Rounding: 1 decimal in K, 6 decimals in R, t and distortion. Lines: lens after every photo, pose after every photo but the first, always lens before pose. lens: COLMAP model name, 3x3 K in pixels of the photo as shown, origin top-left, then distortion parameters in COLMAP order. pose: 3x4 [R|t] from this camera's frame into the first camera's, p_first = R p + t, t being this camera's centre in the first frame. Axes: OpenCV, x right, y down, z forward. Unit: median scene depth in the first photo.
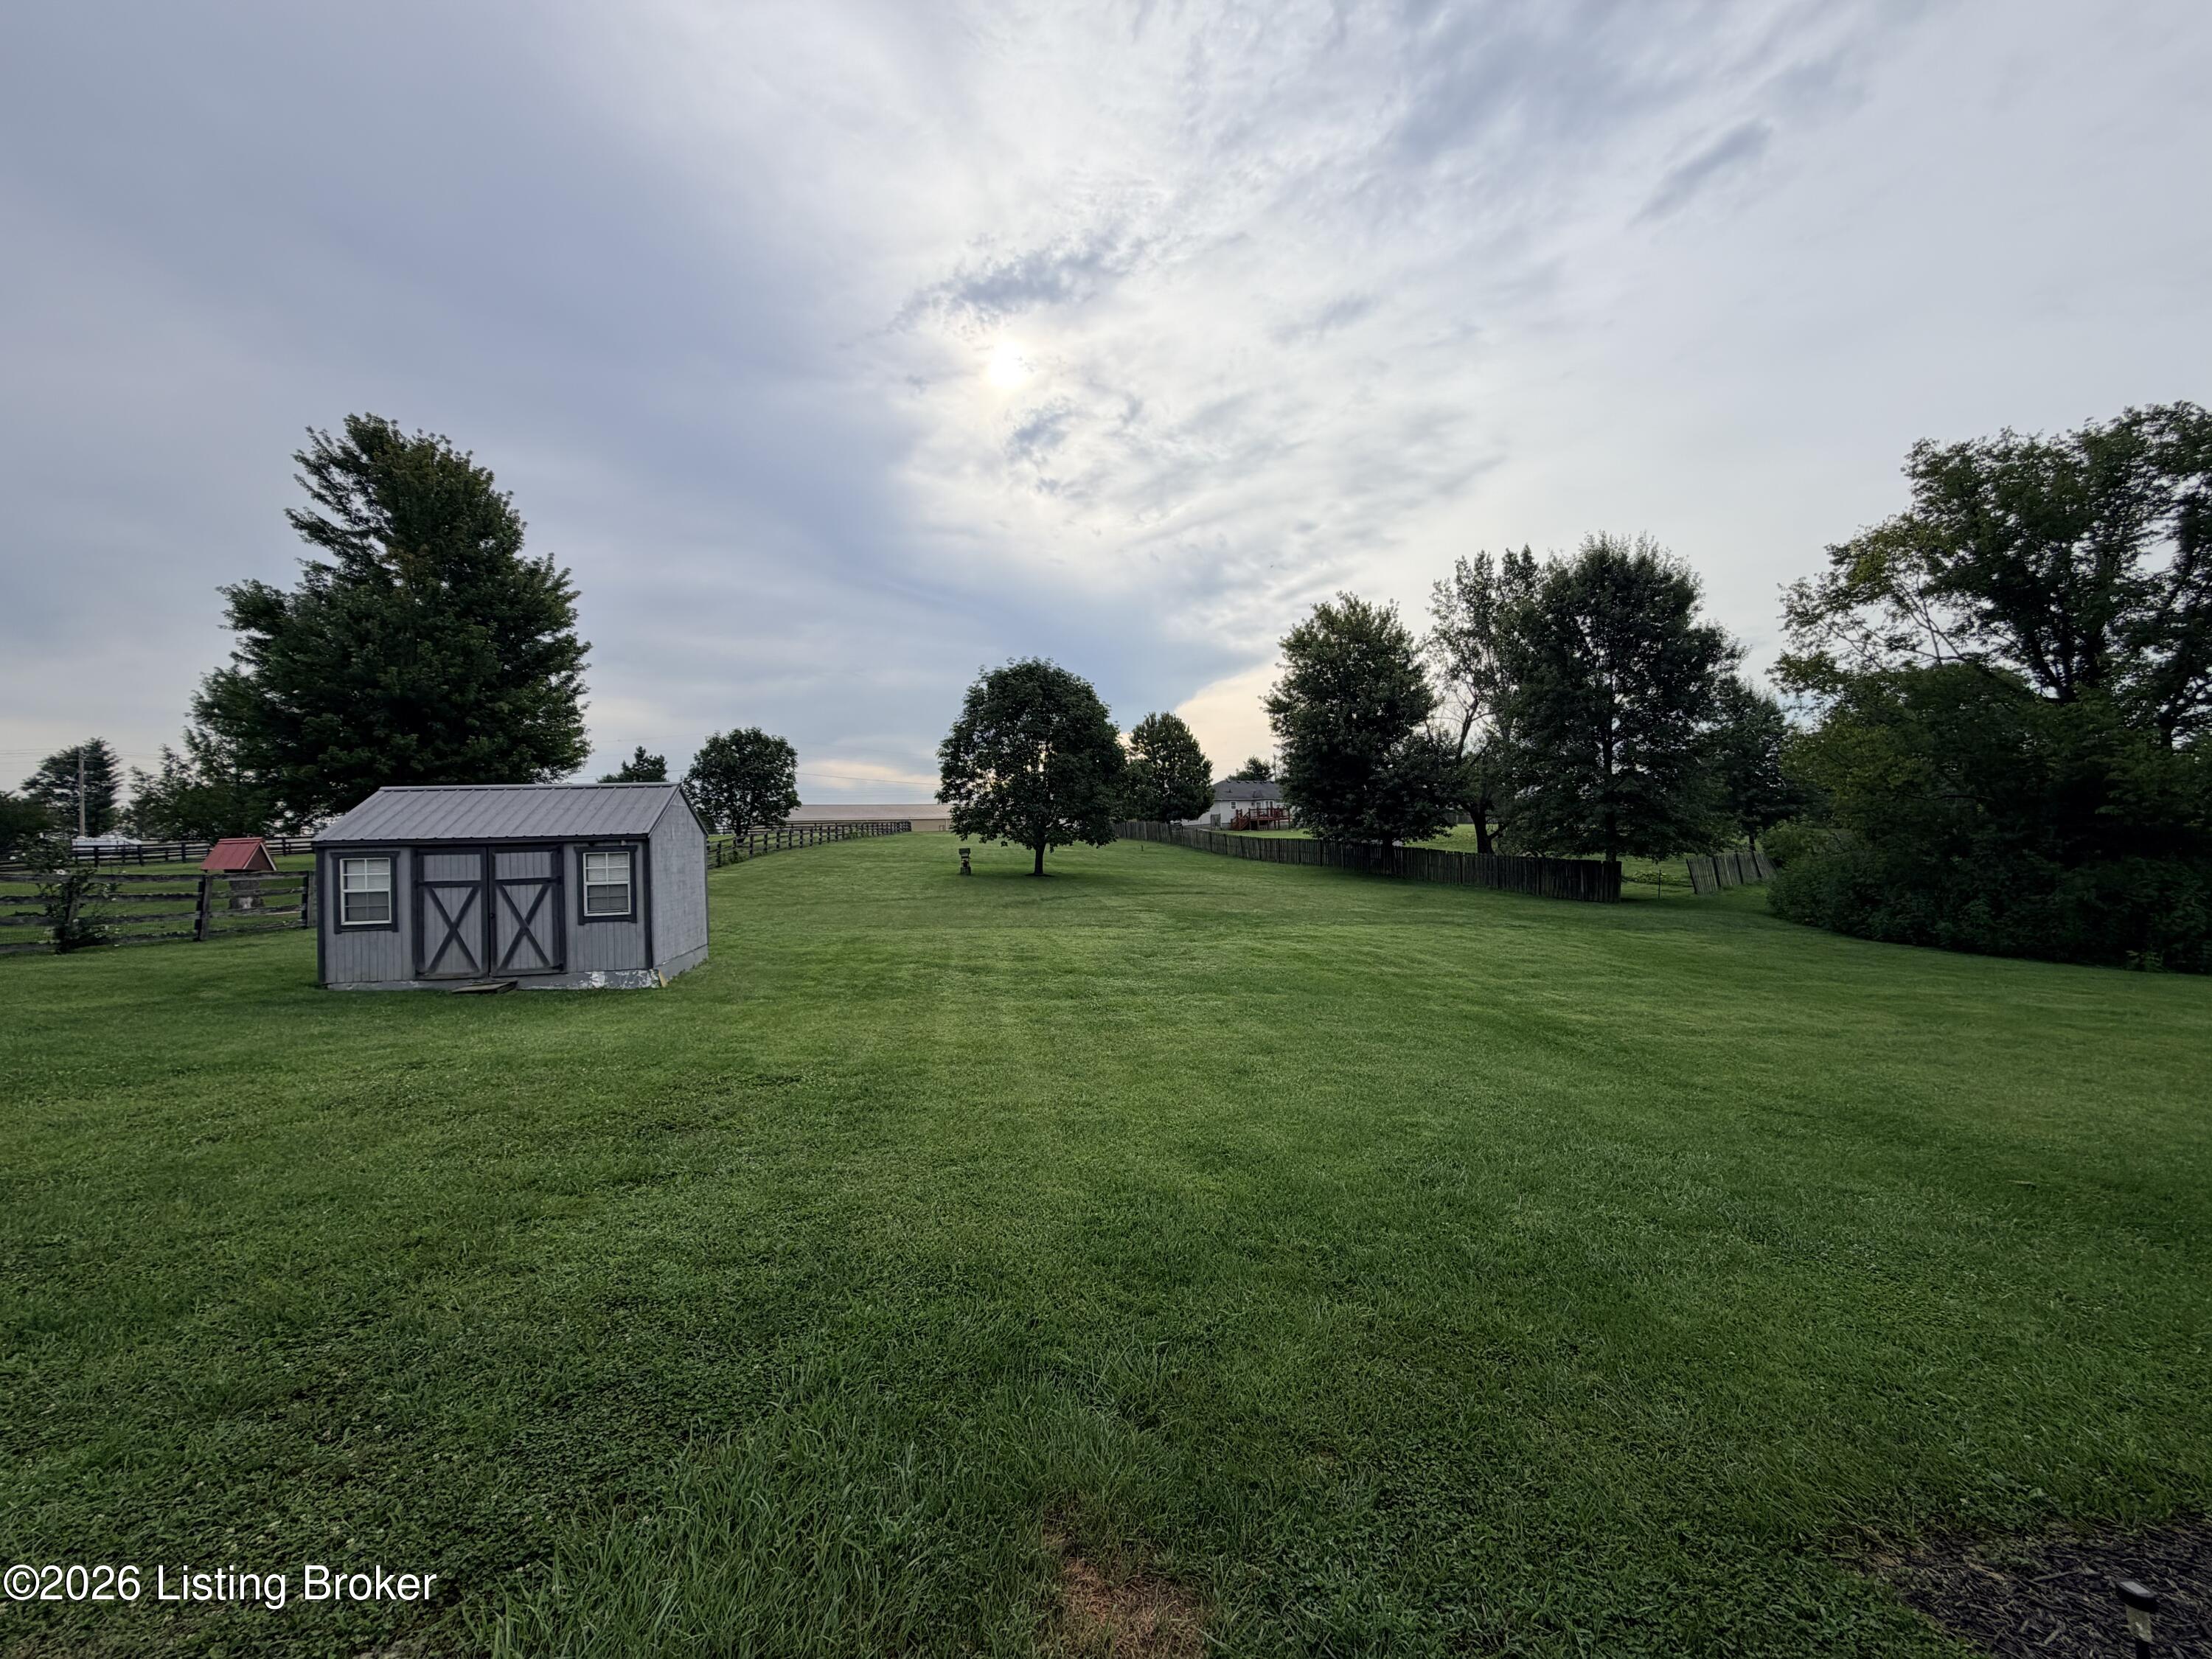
lens RADIAL K [[890.6, 0, 1102.0], [0, 890.6, 818.5], [0, 0, 1]] dist [0.002338, 0.000749]
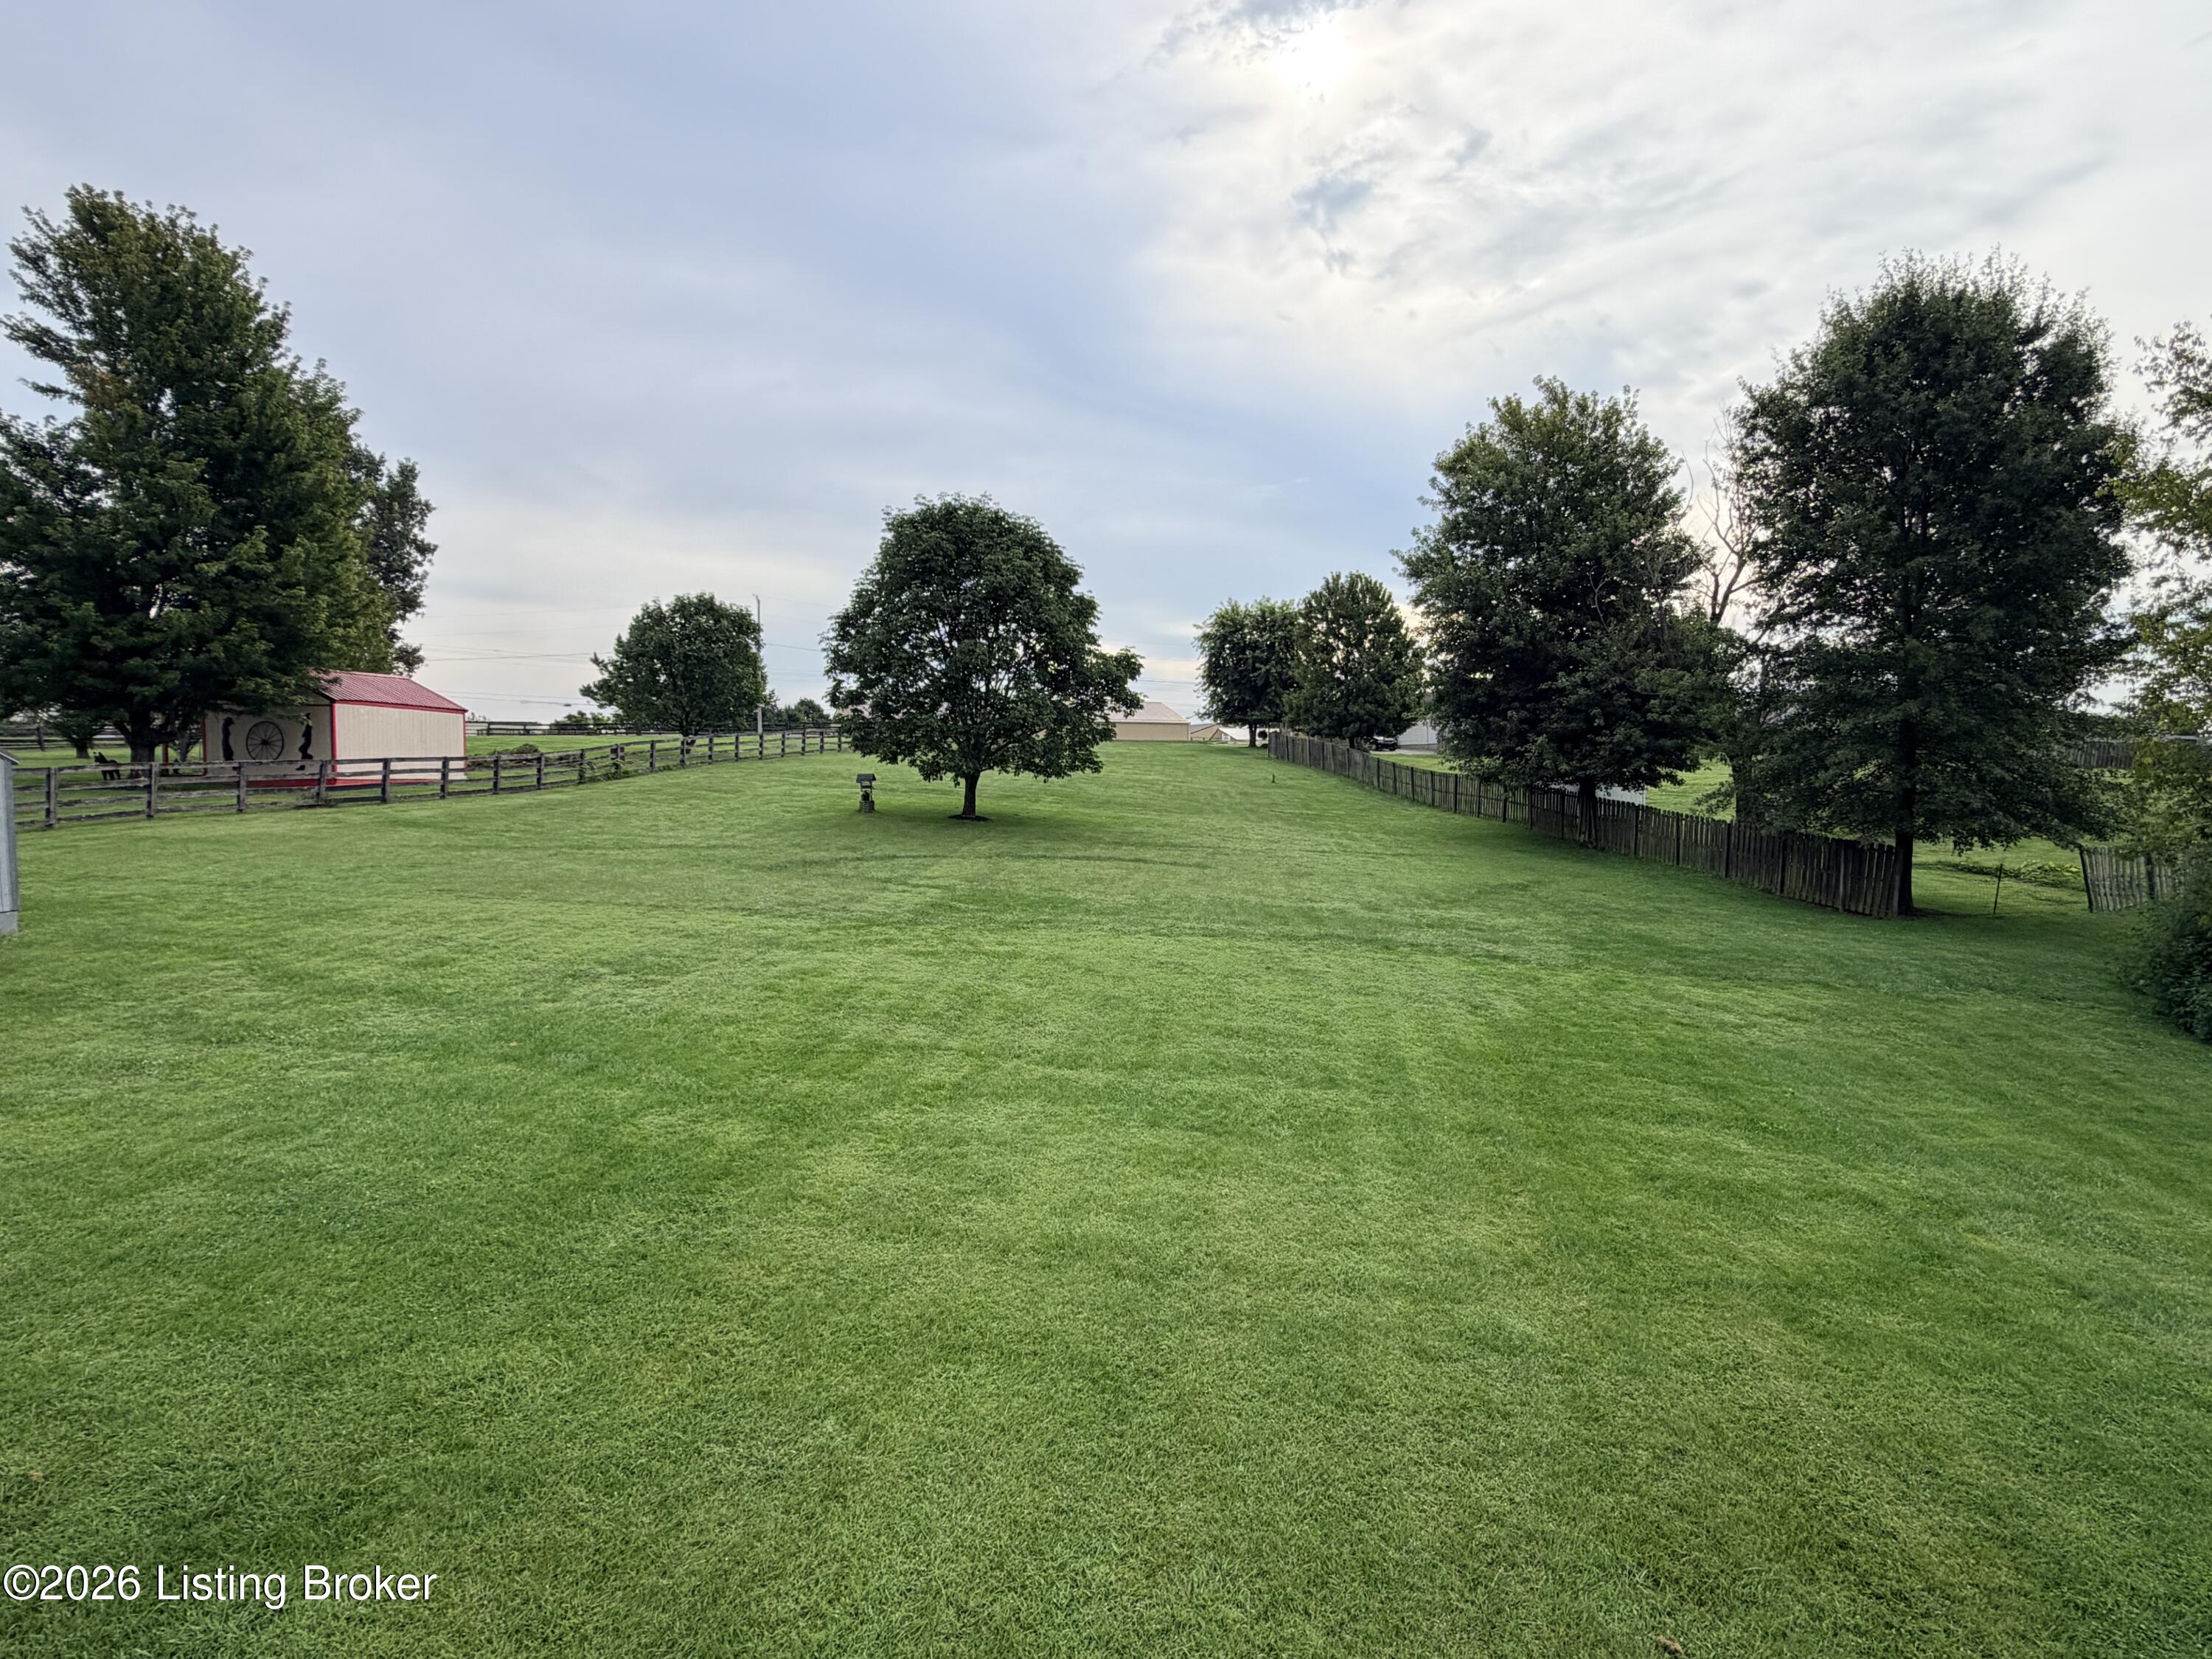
lens RADIAL K [[1213.5, 0, 1122.7], [0, 1213.5, 812.6], [0, 0, 1]] dist [-0.018469, 0.002930]
pose [[0.970403, 0.050758, -0.236096, 0.260123], [-0.032532, 0.996227, 0.080463, -0.018249], [0.239289, -0.070401, 0.968393, 0.139545]]
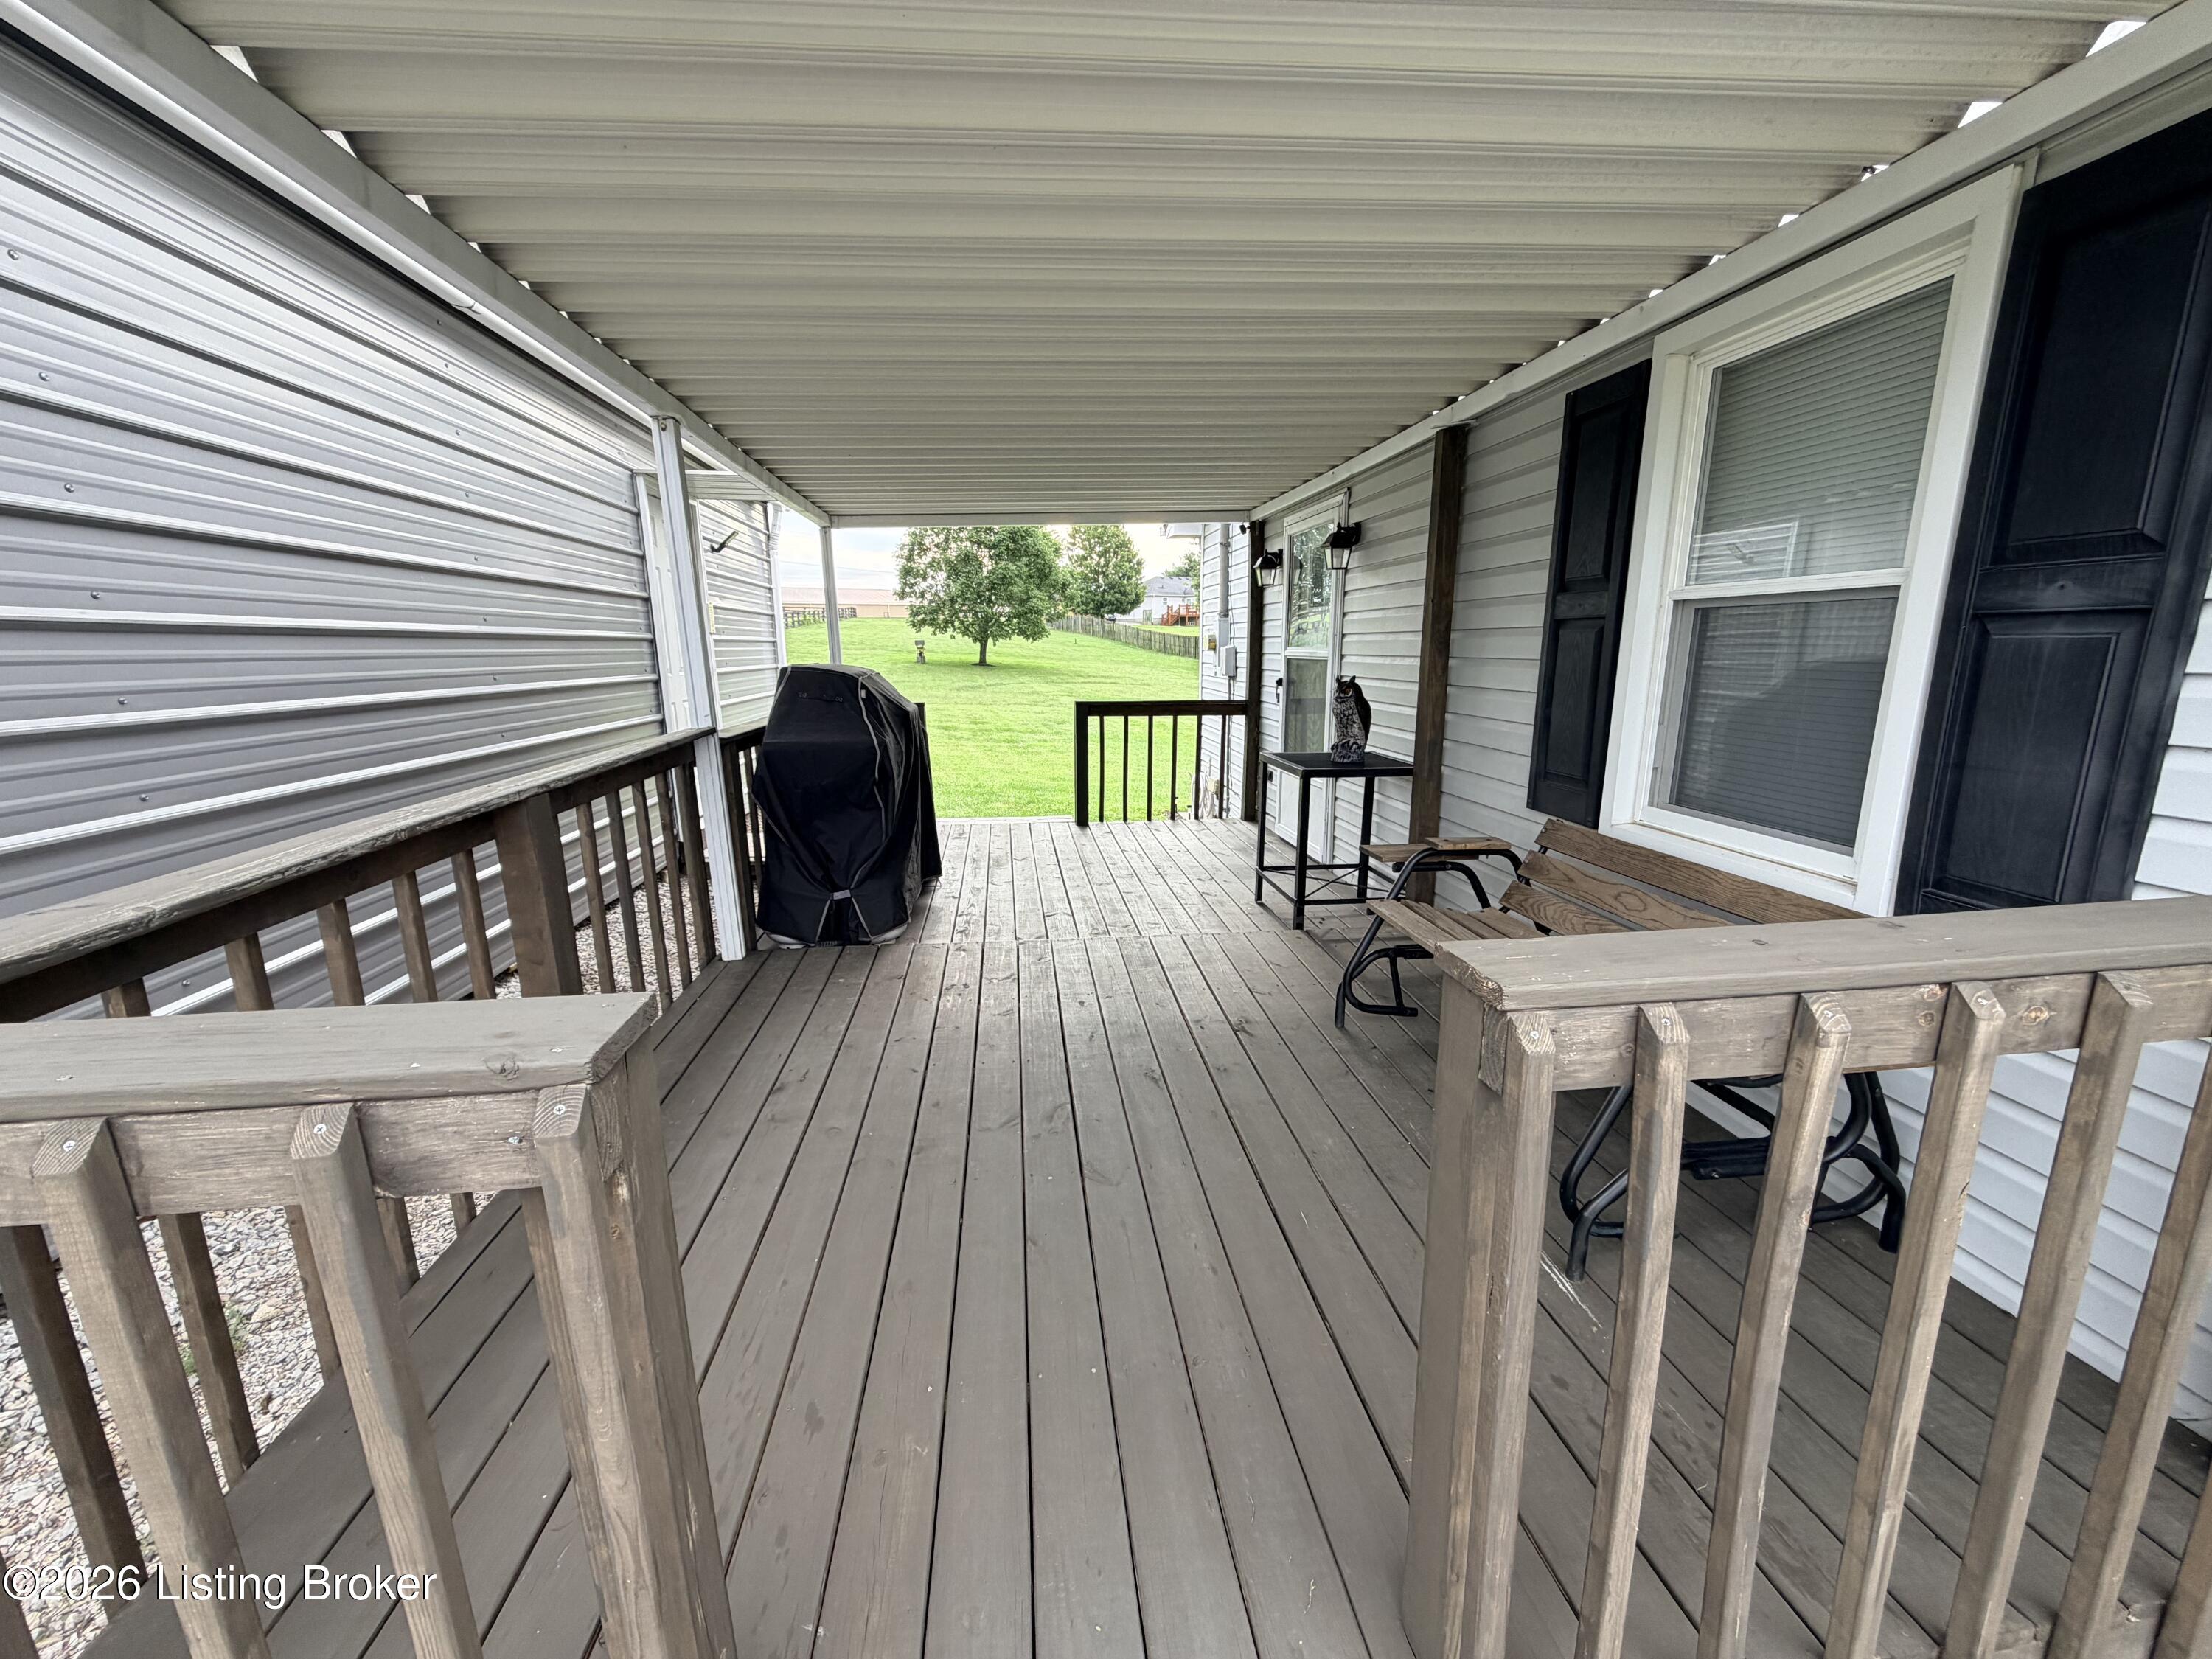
lens RADIAL K [[890.6, 0, 1089.0], [0, 890.6, 826.9], [0, 0, 1]] dist [0.002338, 0.000749]
pose [[0.998429, 0.014508, 0.054120, 0.009345], [-0.027164, 0.970129, 0.241063, -0.016688], [-0.049006, -0.242154, 0.968999, -0.209898]]
